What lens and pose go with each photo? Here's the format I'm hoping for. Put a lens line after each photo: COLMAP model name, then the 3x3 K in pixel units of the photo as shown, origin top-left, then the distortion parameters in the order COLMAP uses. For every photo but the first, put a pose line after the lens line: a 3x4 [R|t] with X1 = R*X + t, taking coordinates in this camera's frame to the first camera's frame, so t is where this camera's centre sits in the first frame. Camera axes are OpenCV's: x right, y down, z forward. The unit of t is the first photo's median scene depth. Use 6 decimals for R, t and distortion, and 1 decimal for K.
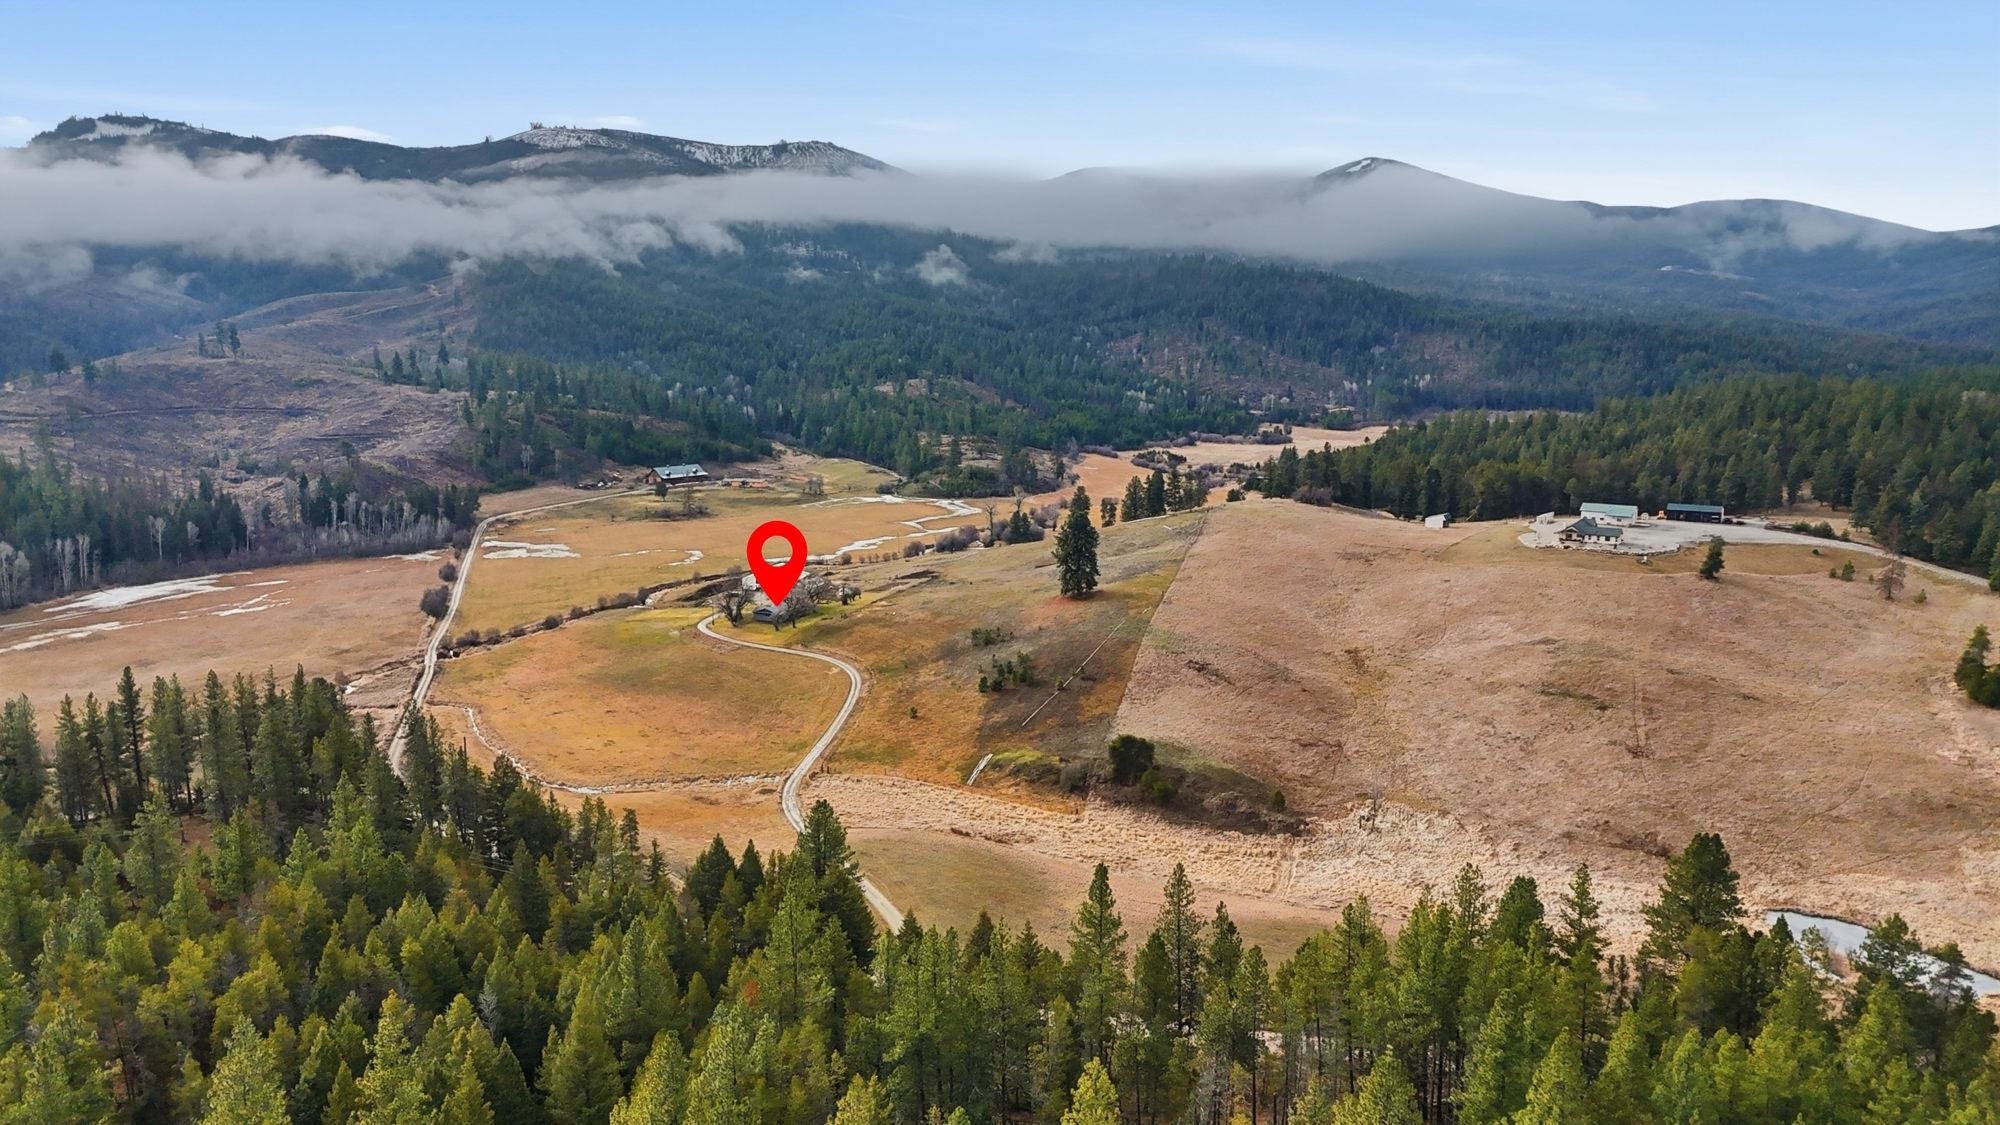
lens RADIAL K [[1453.3, 0, 996.0], [0, 1453.3, 567.6], [0, 0, 1]] dist [0.091148, 0.000498]
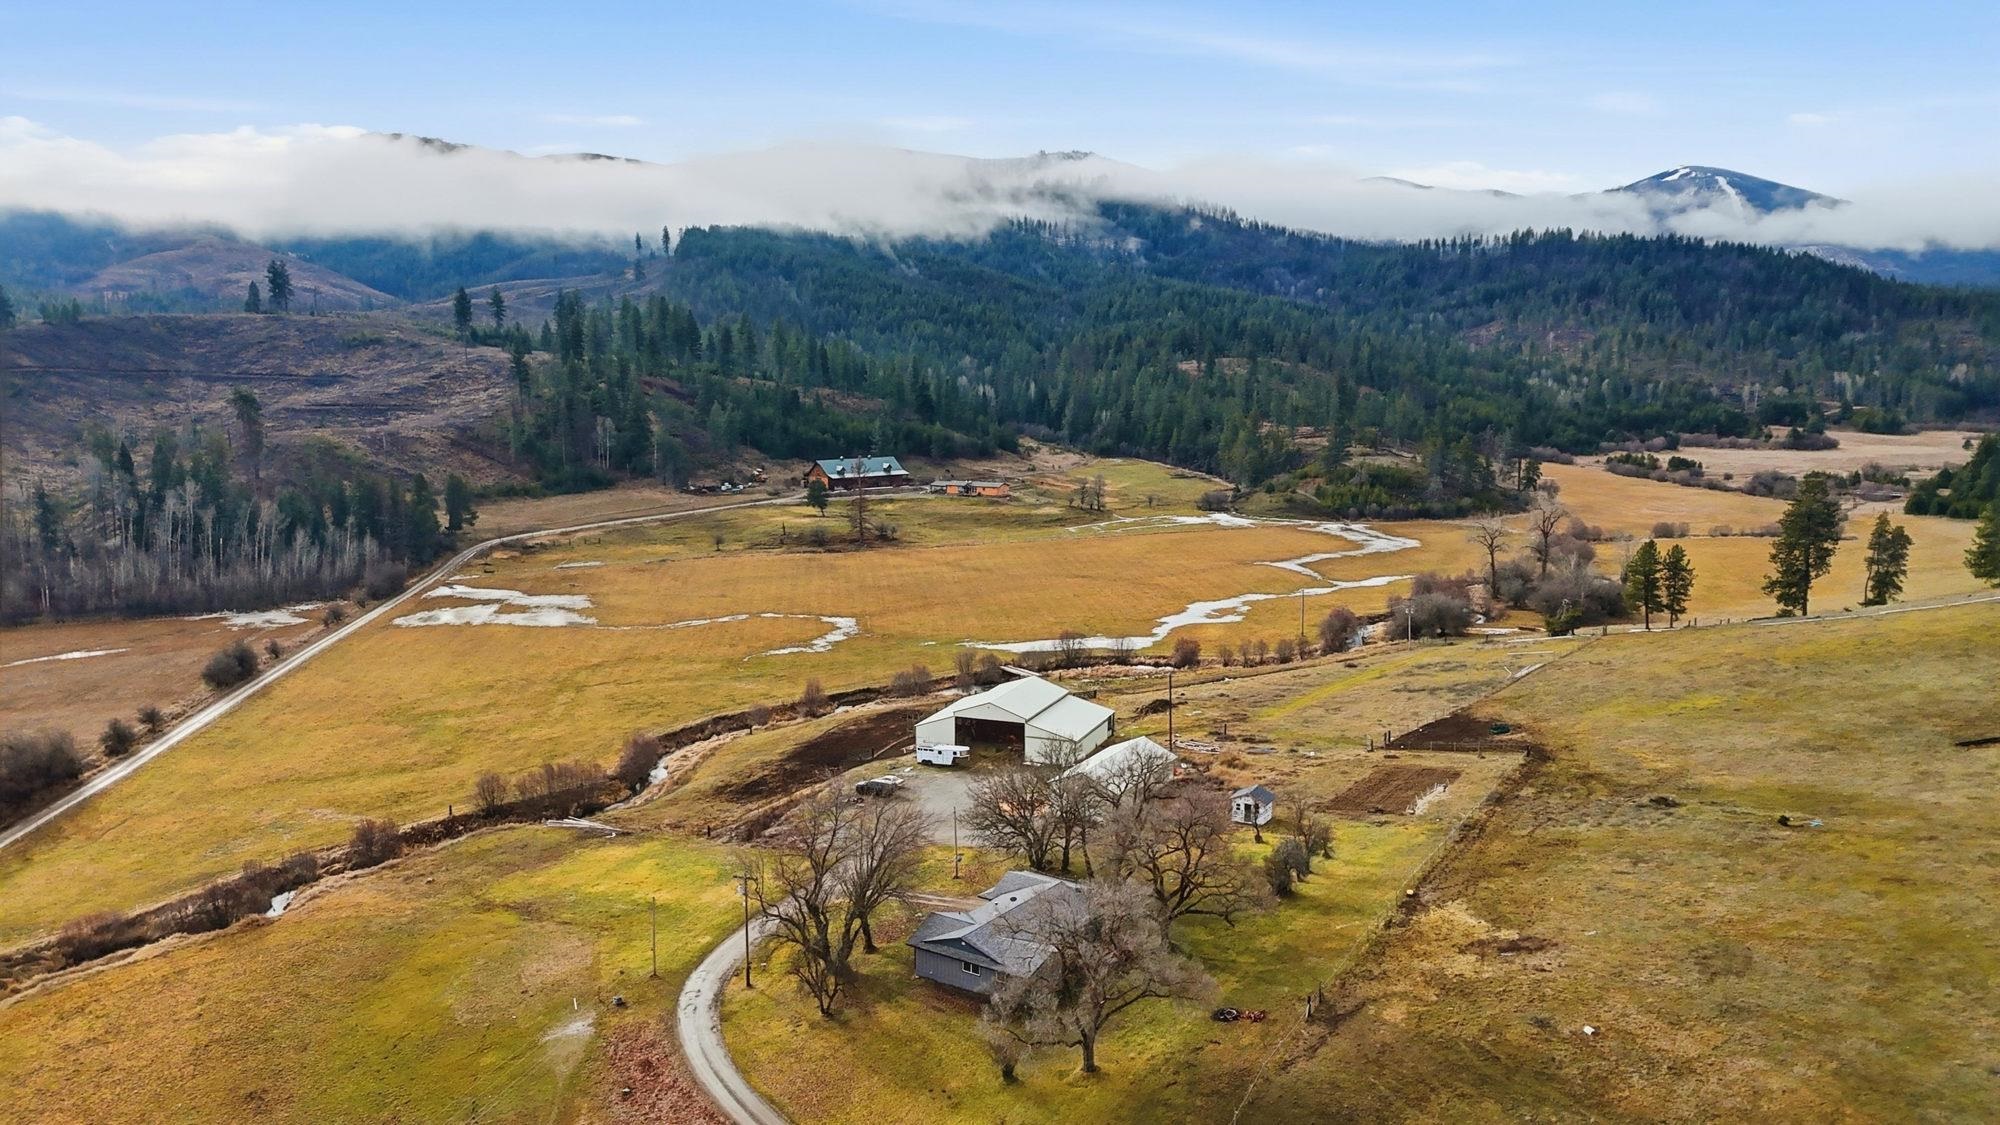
lens RADIAL K [[1453.3, 0, 991.7], [0, 1453.3, 569.5], [0, 0, 1]] dist [0.091148, 0.000498]
pose [[0.985180, 0.022340, -0.170062, -0.062781], [-0.026380, 0.999420, -0.021529, -0.013569], [0.169482, 0.025696, 0.985198, 0.420352]]
